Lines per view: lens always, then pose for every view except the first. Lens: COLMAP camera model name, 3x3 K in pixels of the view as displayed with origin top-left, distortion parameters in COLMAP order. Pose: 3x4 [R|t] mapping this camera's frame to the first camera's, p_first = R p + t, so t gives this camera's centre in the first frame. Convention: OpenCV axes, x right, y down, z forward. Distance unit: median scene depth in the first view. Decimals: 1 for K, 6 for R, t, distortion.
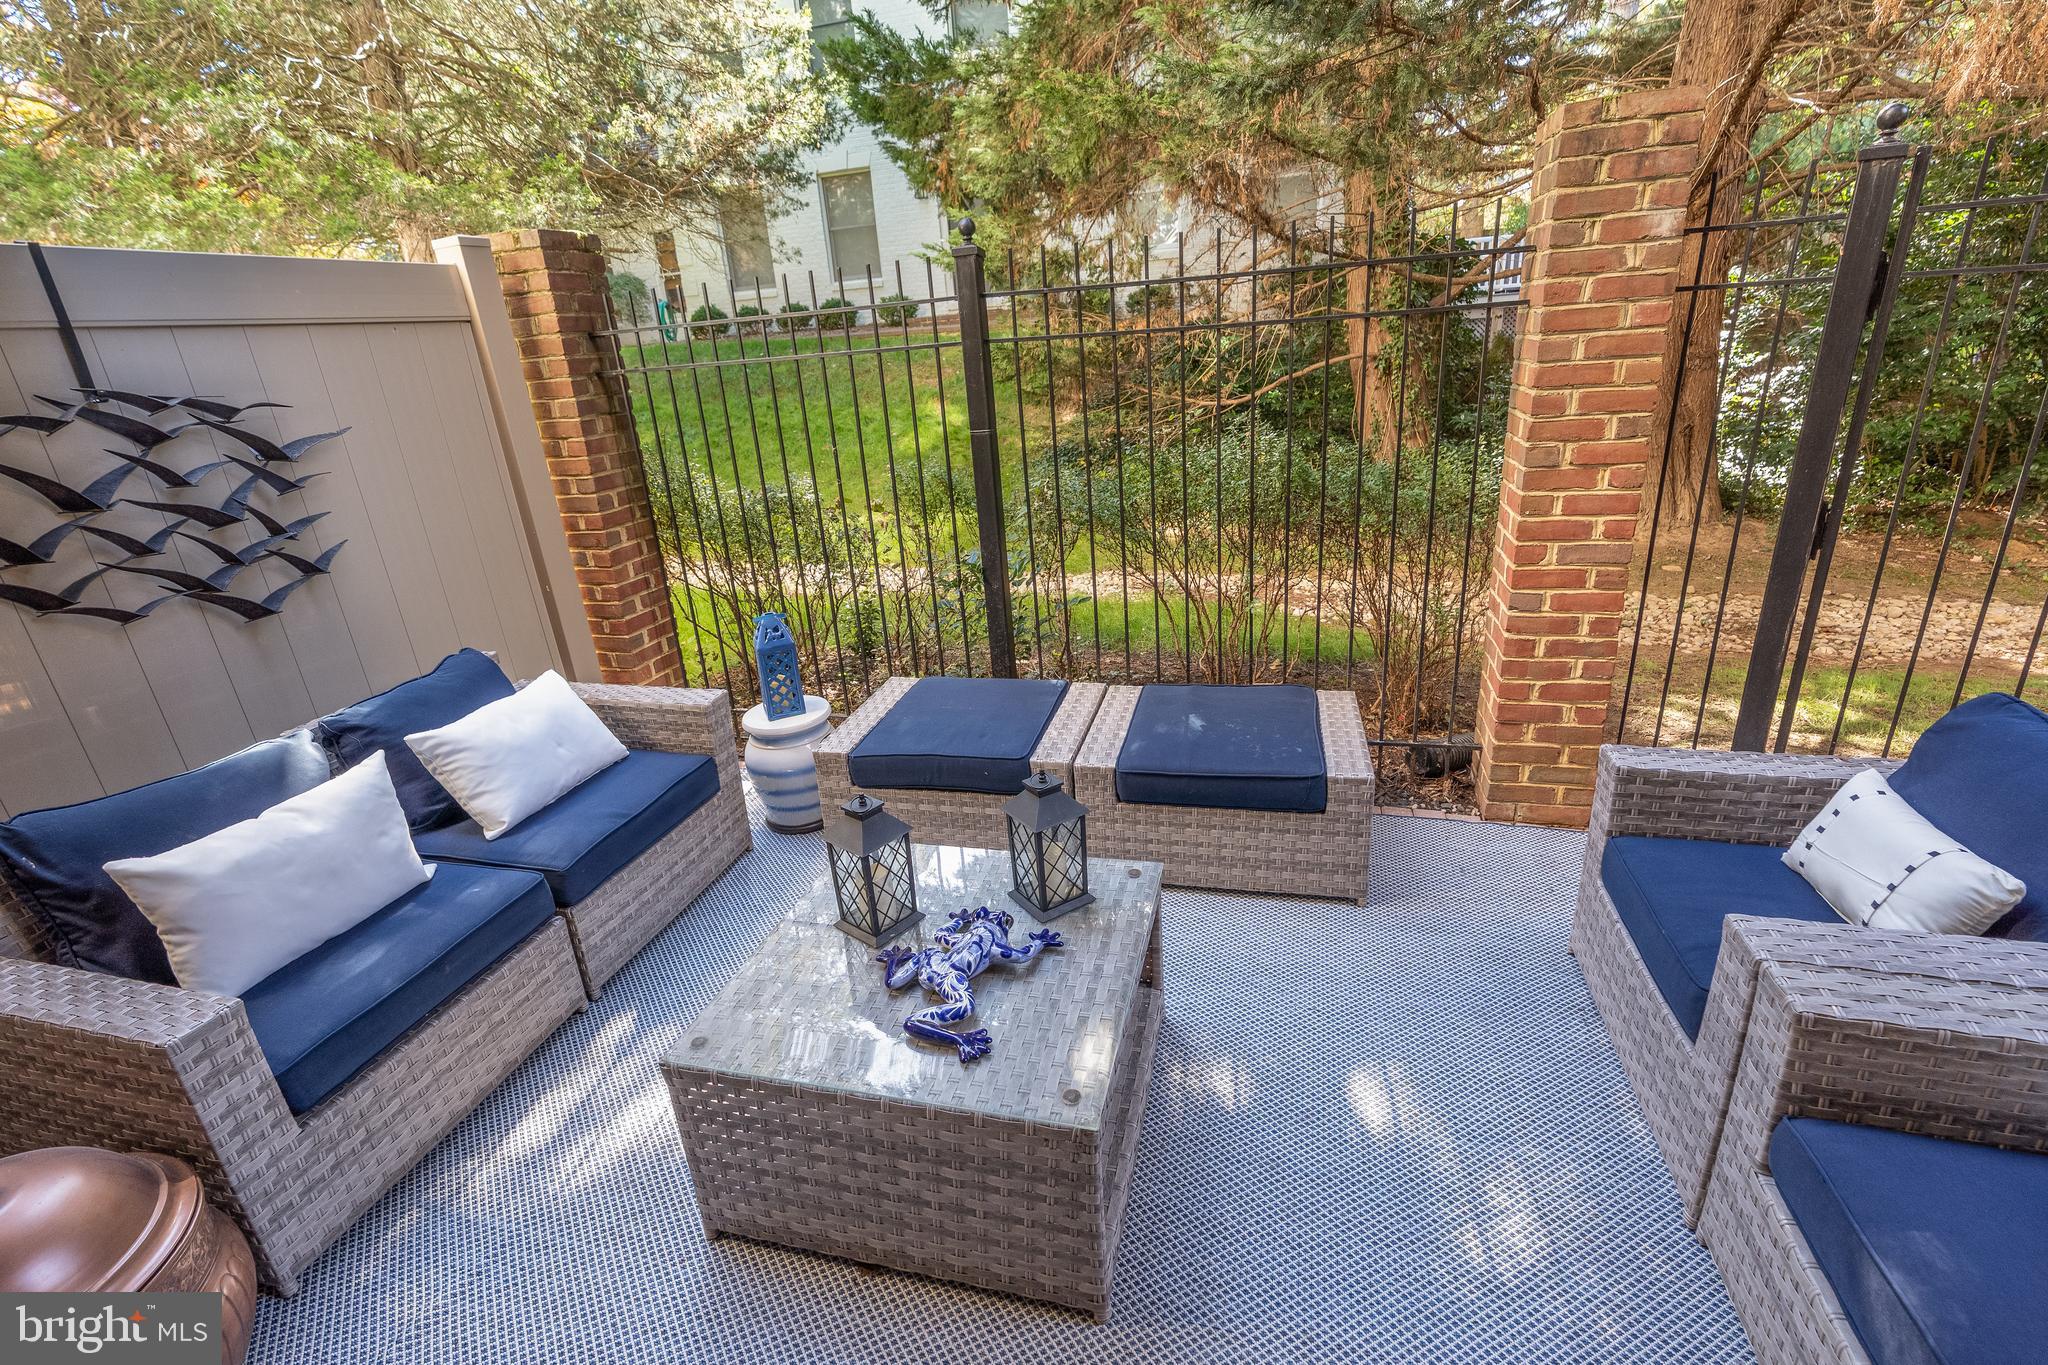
lens RADIAL K [[918.7, 0, 1014.1], [0, 918.7, 696.2], [0, 0, 1]] dist [-0.009420, 0.000328]
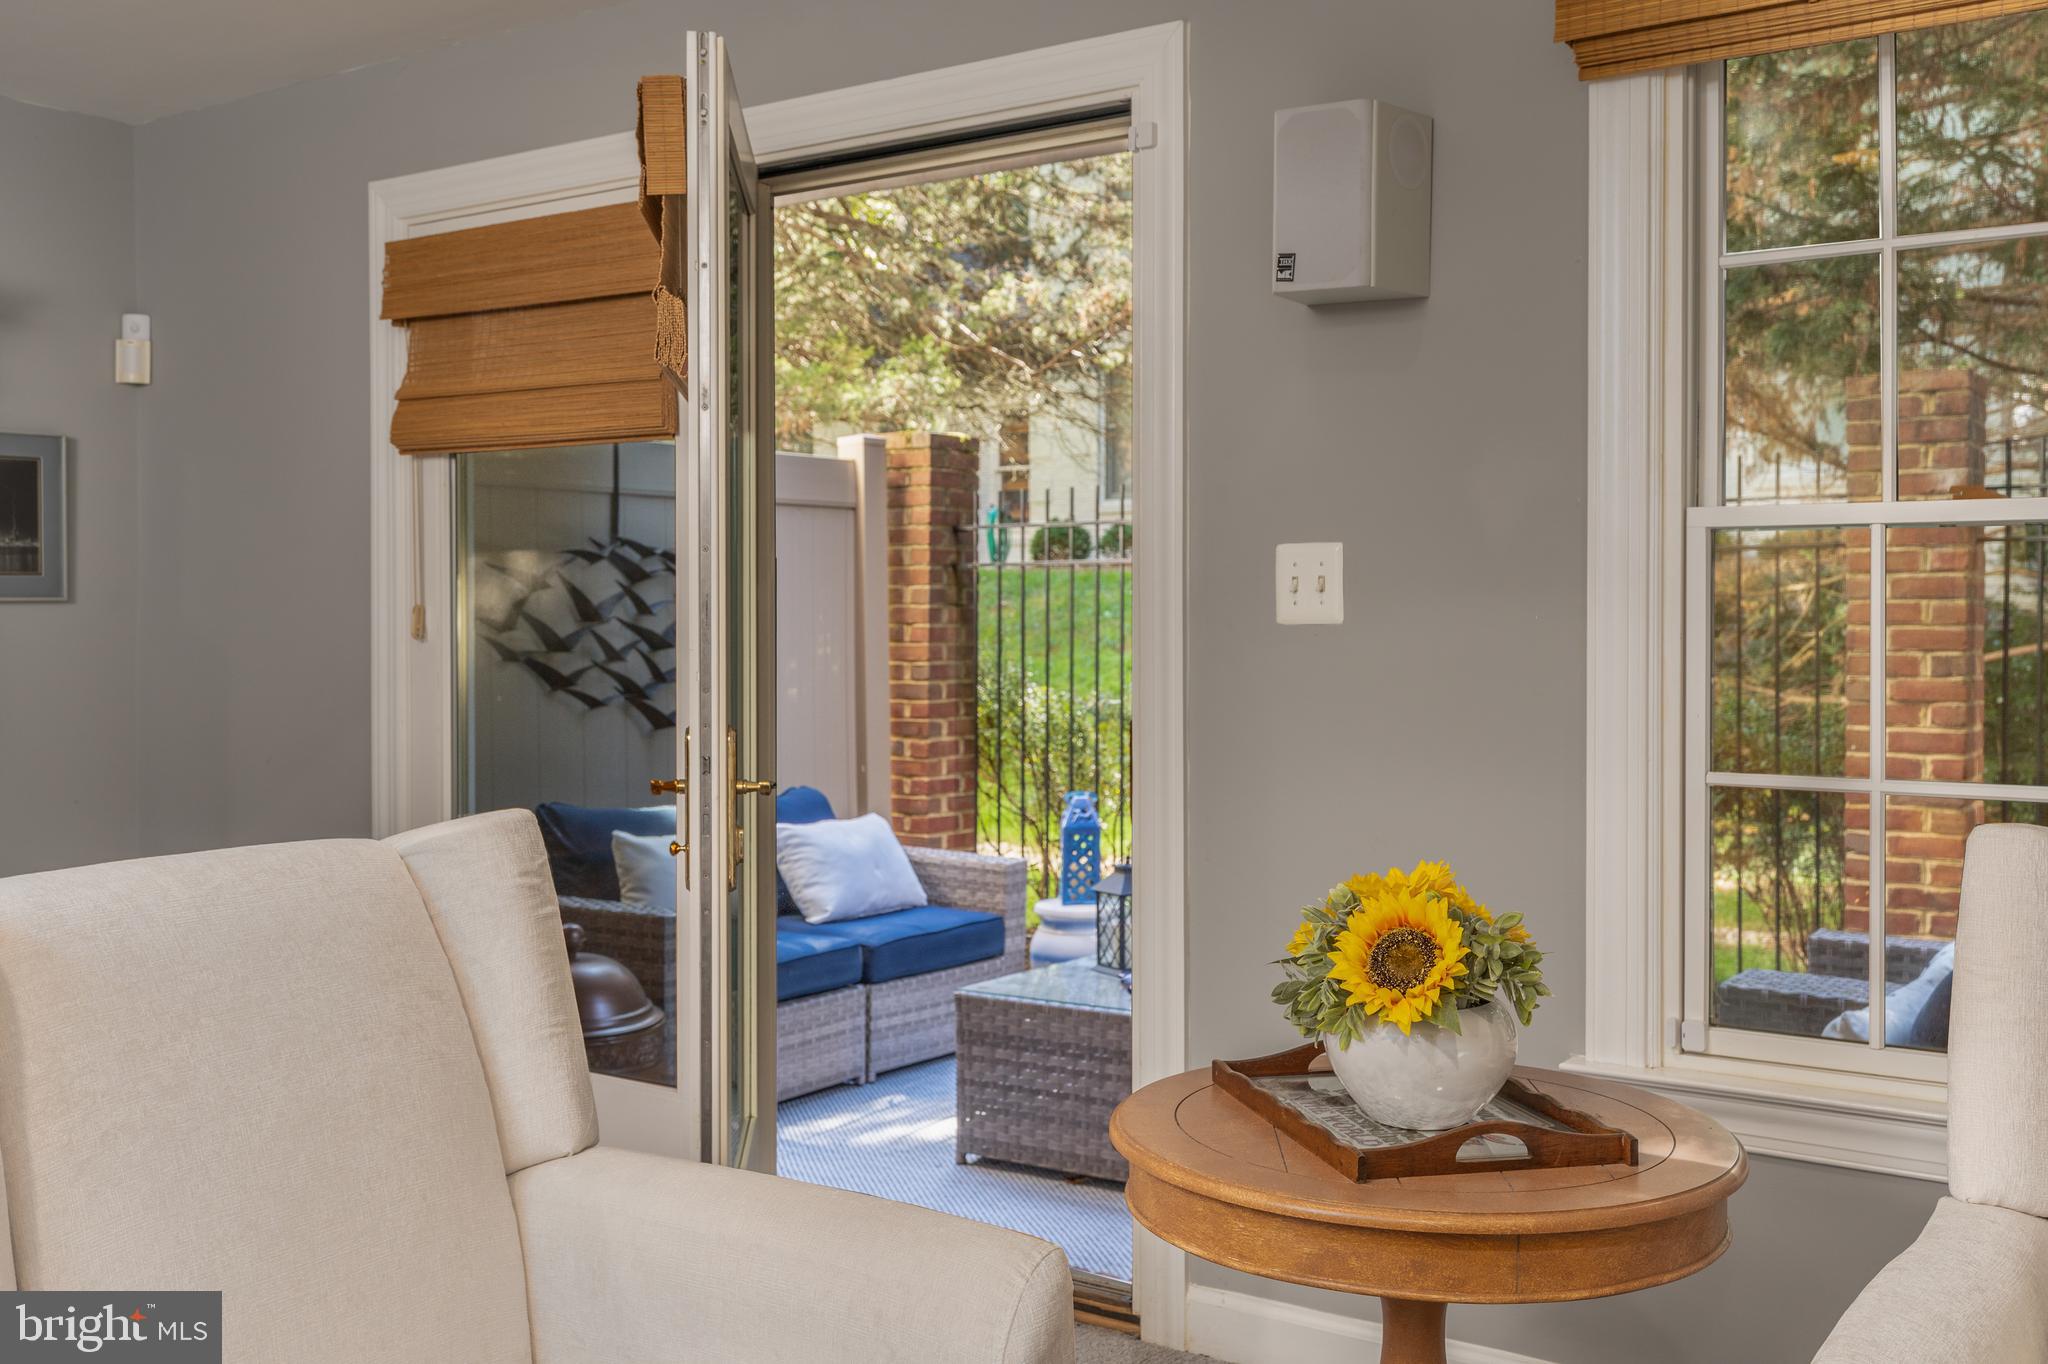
lens RADIAL K [[1946.1, 0, 1024.0], [0, 1946.1, 682.0], [0, 0, 1]] dist [0.009556, 0.001699]
pose [[0.948873, 0.080738, -0.305159, 0.276818], [-0.175074, 0.939026, -0.295938, 0.387453], [0.262659, 0.334233, 0.905151, -0.867714]]
